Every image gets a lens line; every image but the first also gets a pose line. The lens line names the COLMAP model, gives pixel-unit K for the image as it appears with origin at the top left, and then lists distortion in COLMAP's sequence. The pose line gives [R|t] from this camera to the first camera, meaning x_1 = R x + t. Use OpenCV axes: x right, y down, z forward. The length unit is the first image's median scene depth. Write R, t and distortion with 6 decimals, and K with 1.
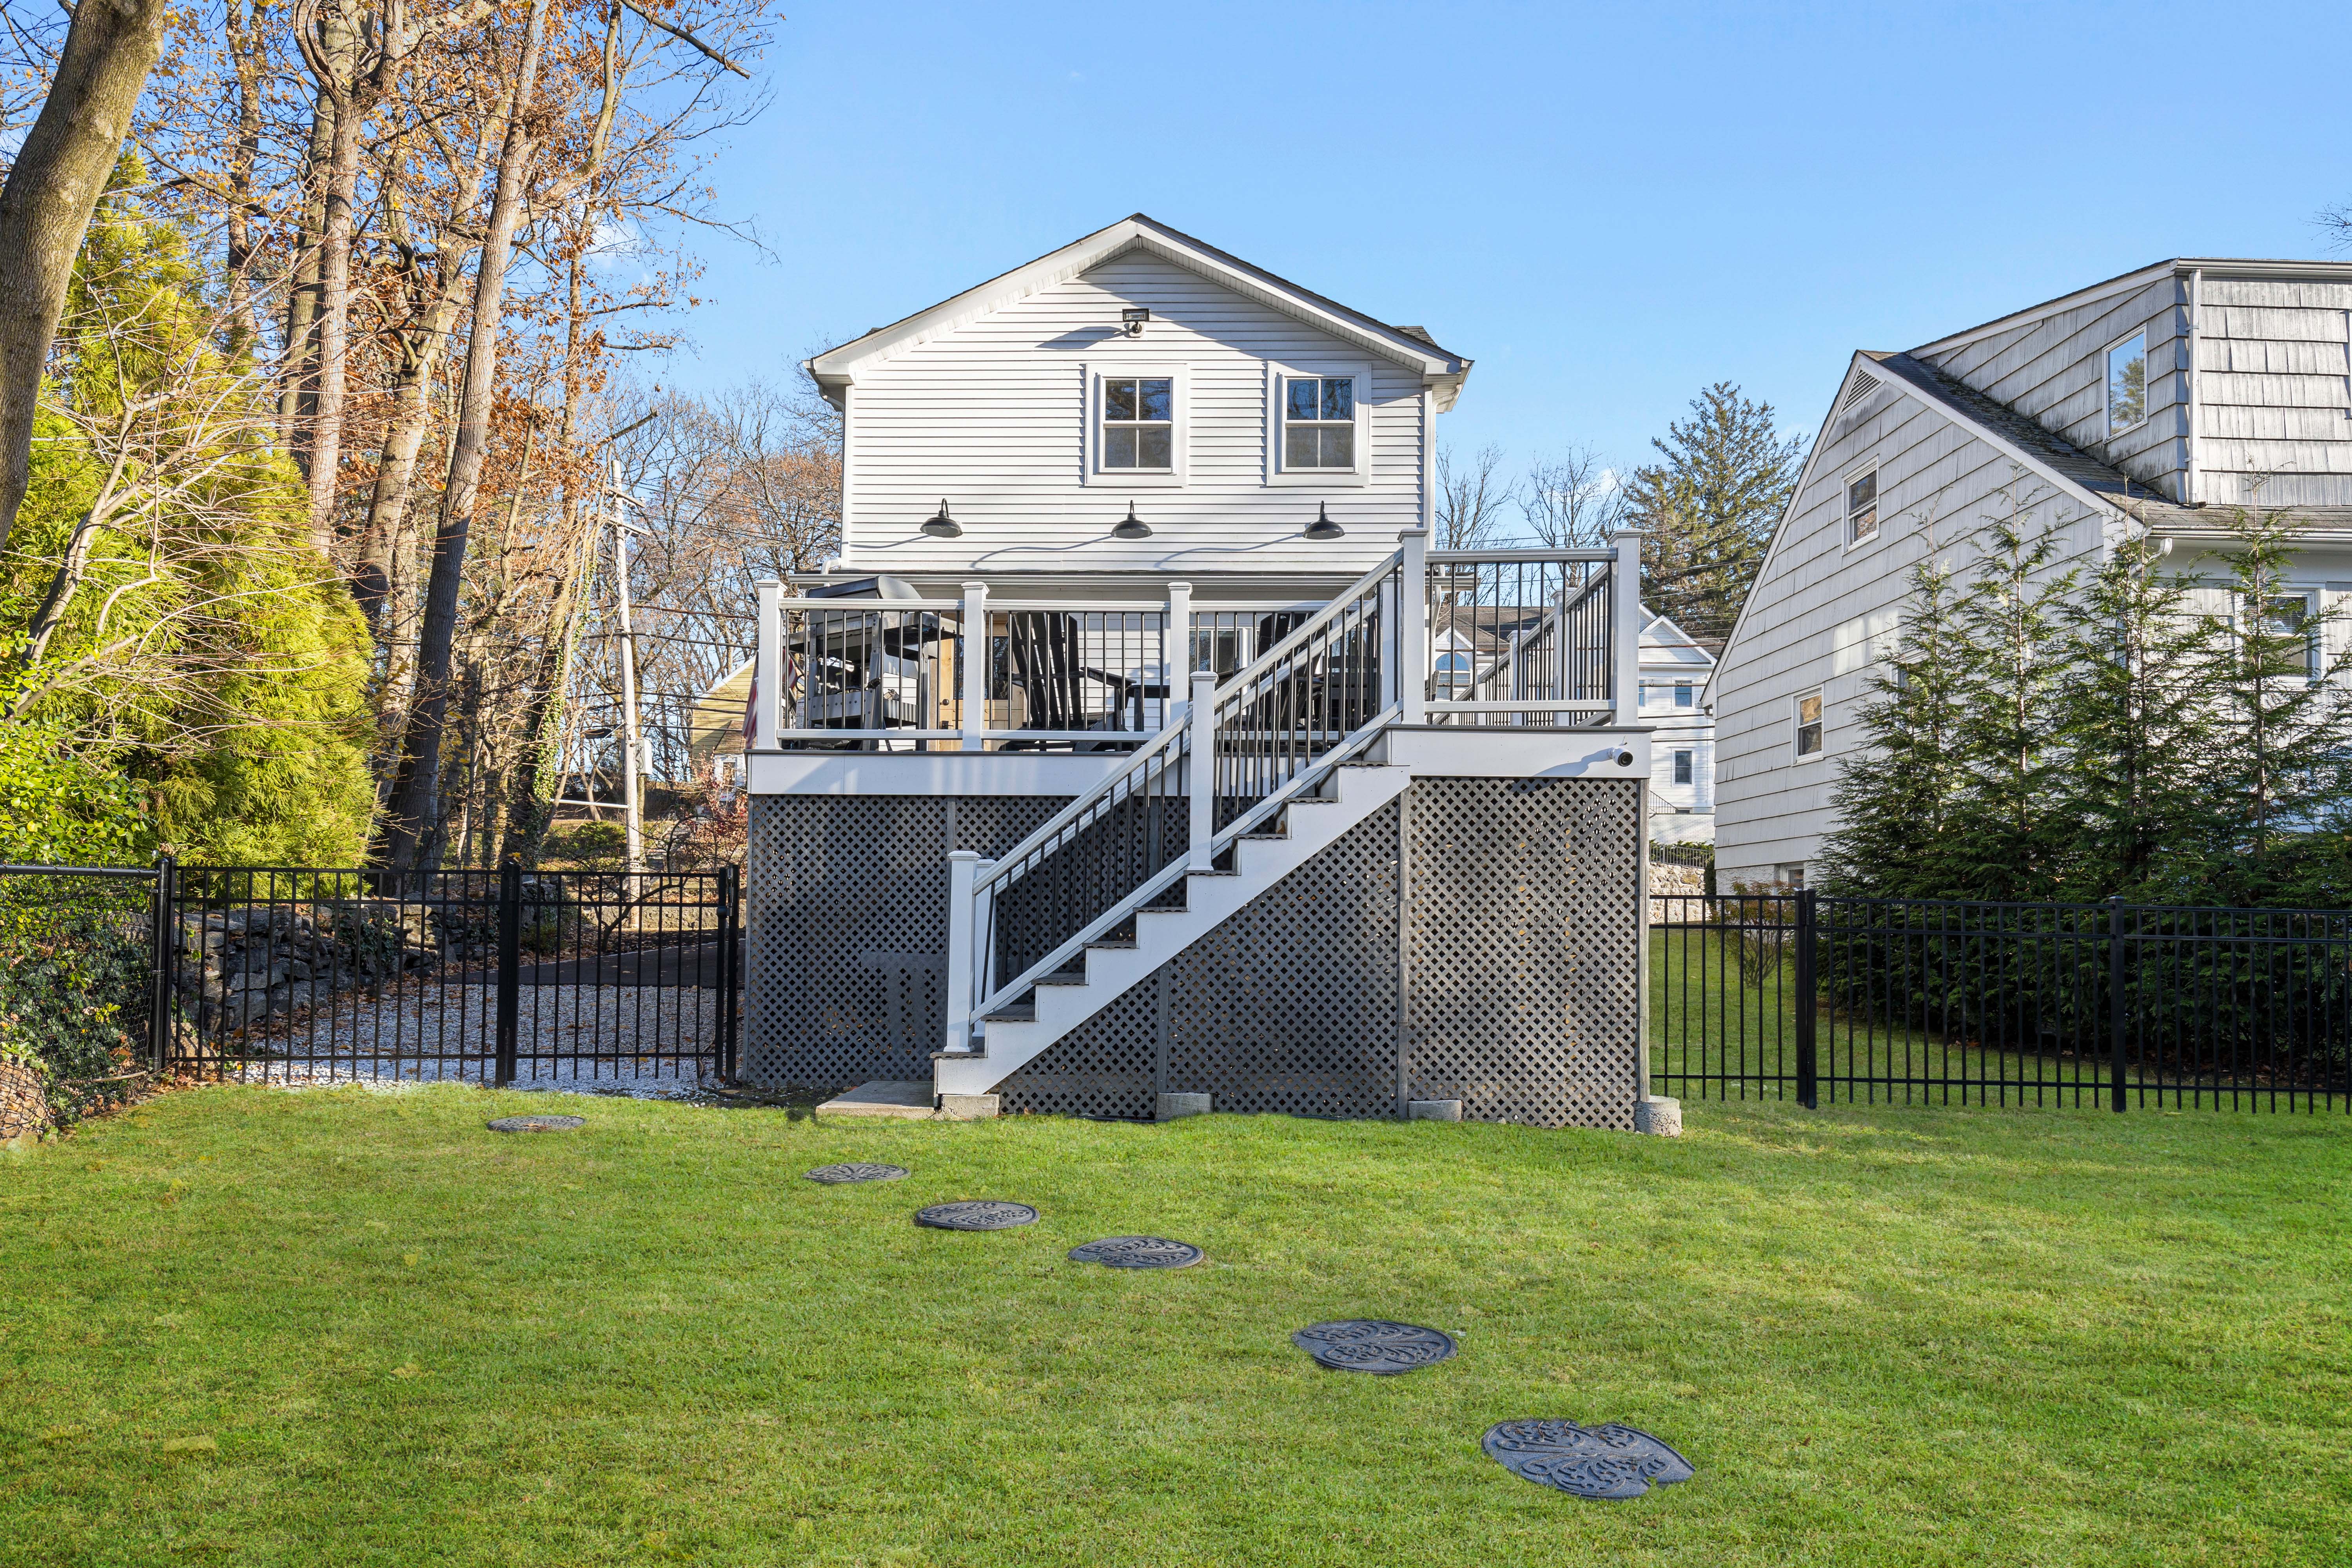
lens RADIAL K [[1333.6, 0, 1167.3], [0, 1333.6, 786.7], [0, 0, 1]] dist [0.001930, -0.002594]
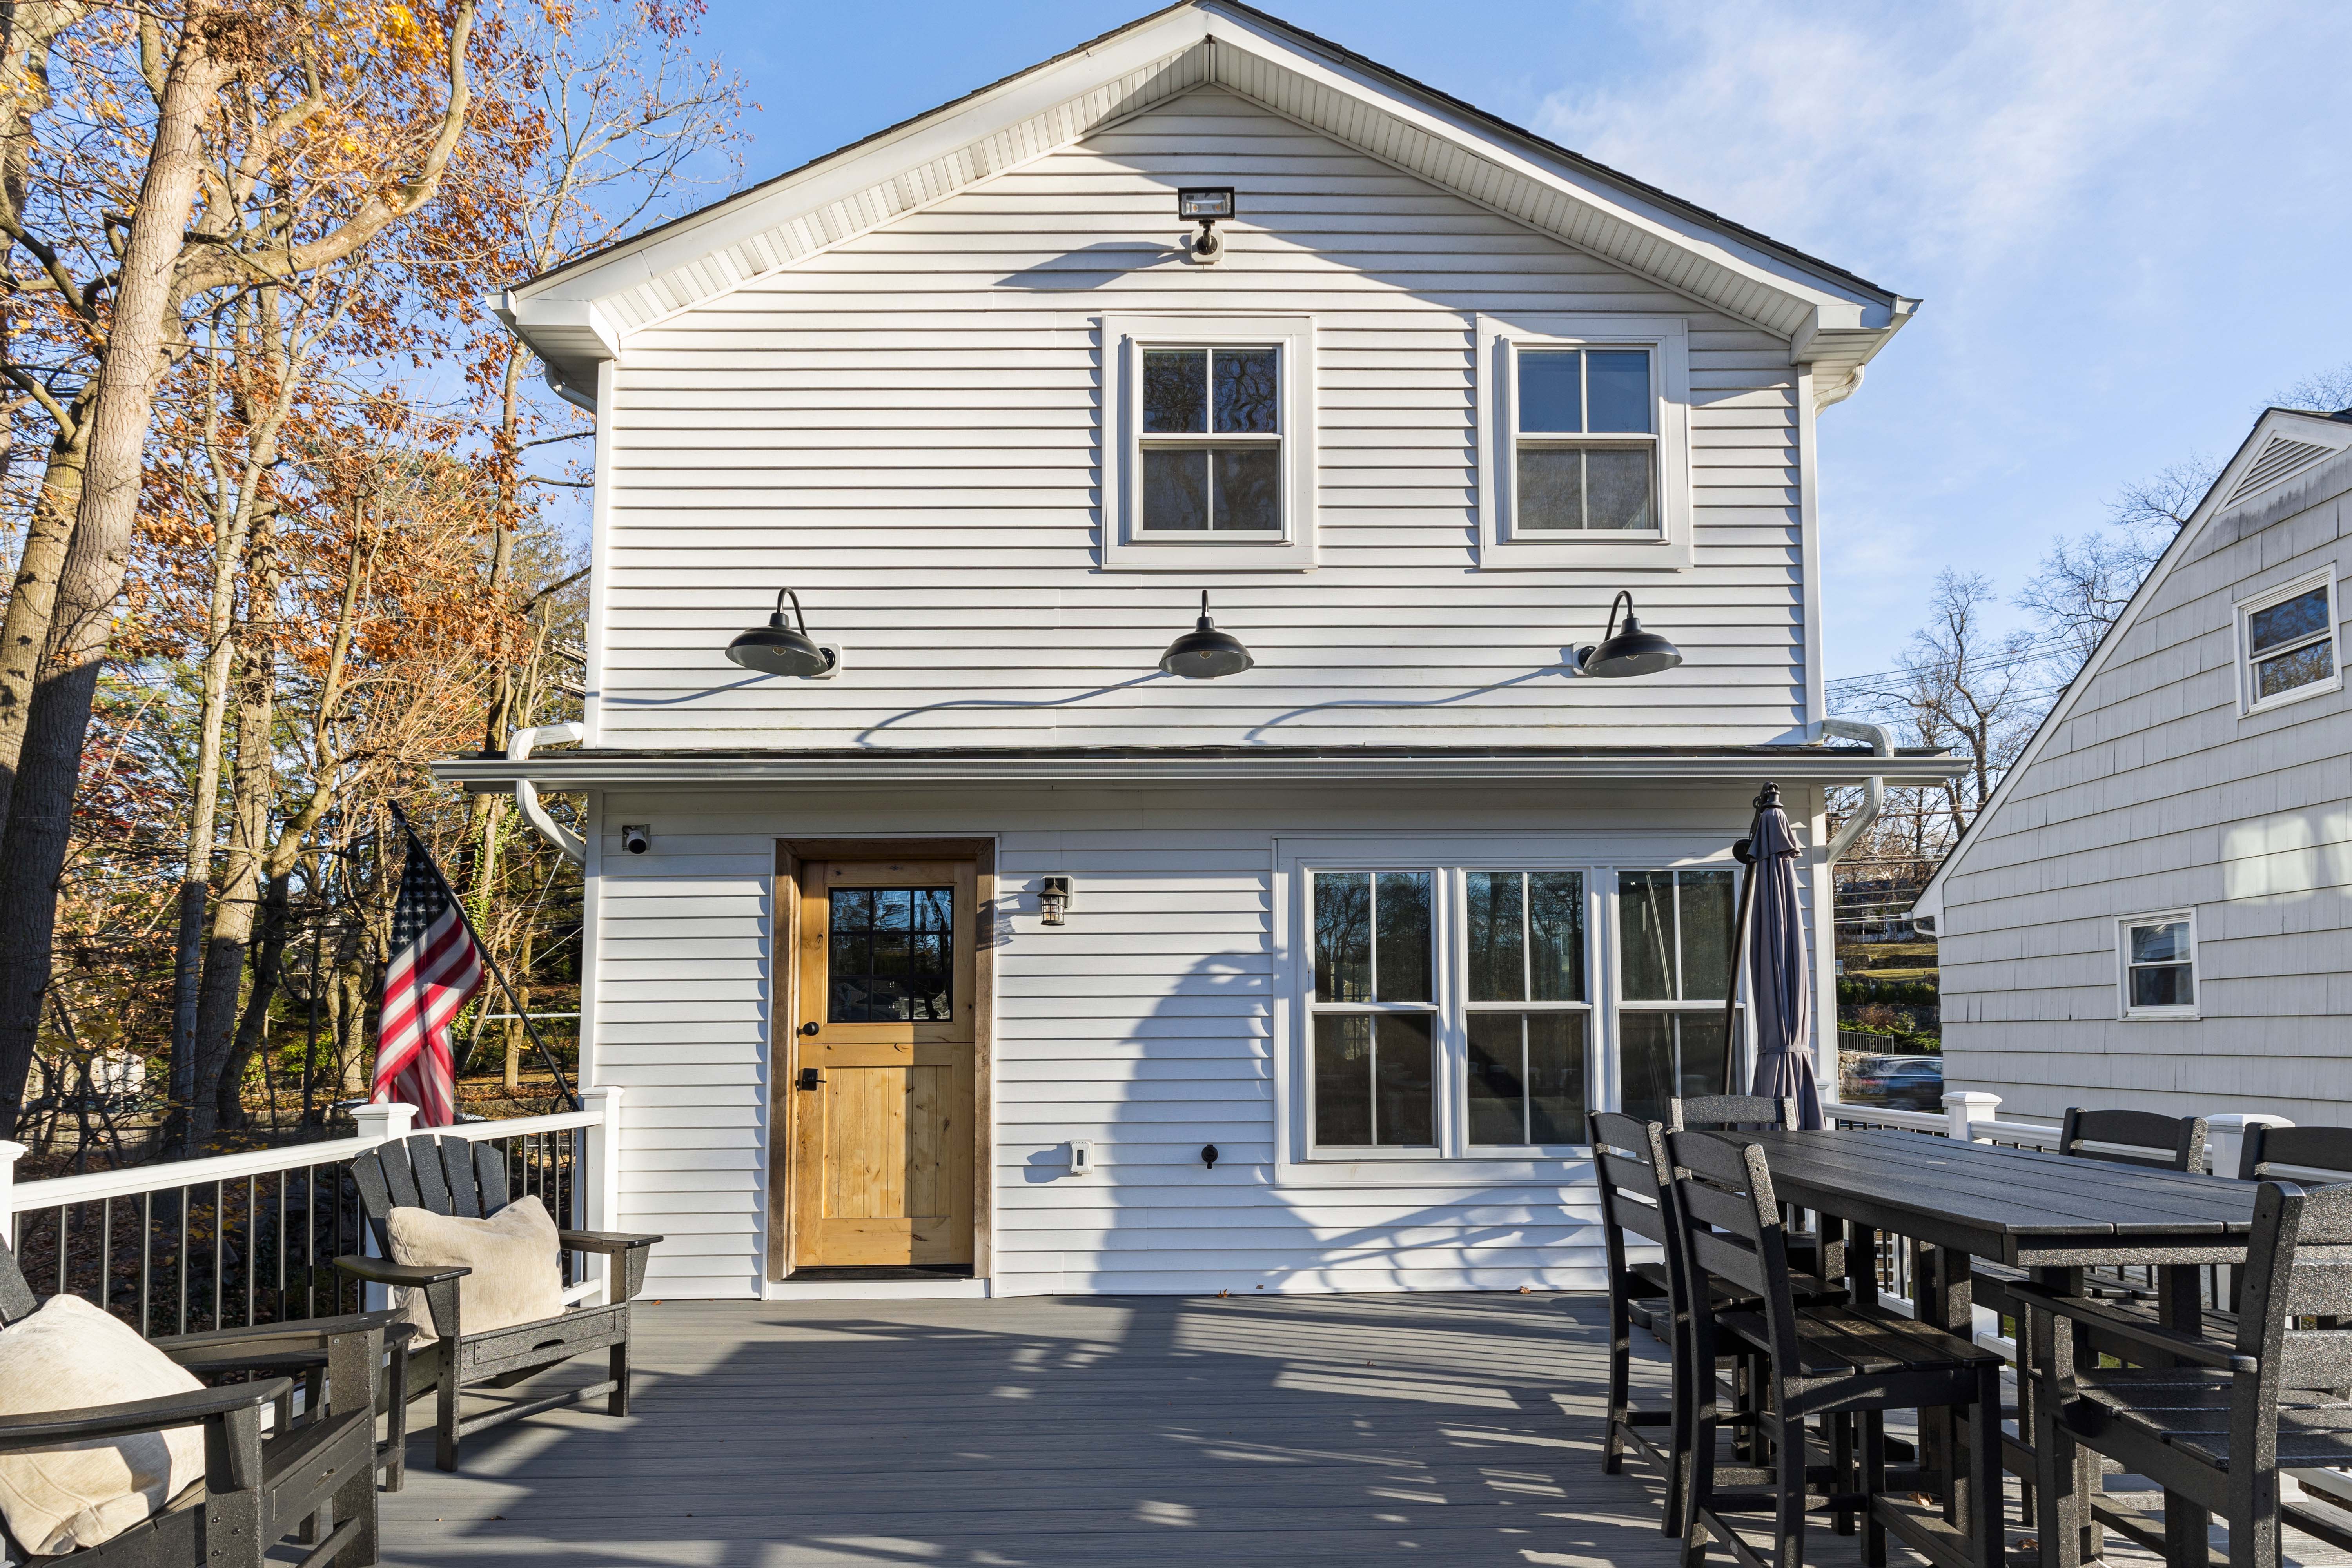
lens RADIAL K [[1165.2, 0, 1182.7], [0, 1165.2, 948.2], [0, 0, 1]] dist [-0.005530, -0.001633]
pose [[0.999981, -0.005237, -0.003352, -0.031664], [0.005283, 0.999890, 0.013872, -0.095114], [0.003279, -0.013890, 0.999898, 0.577627]]
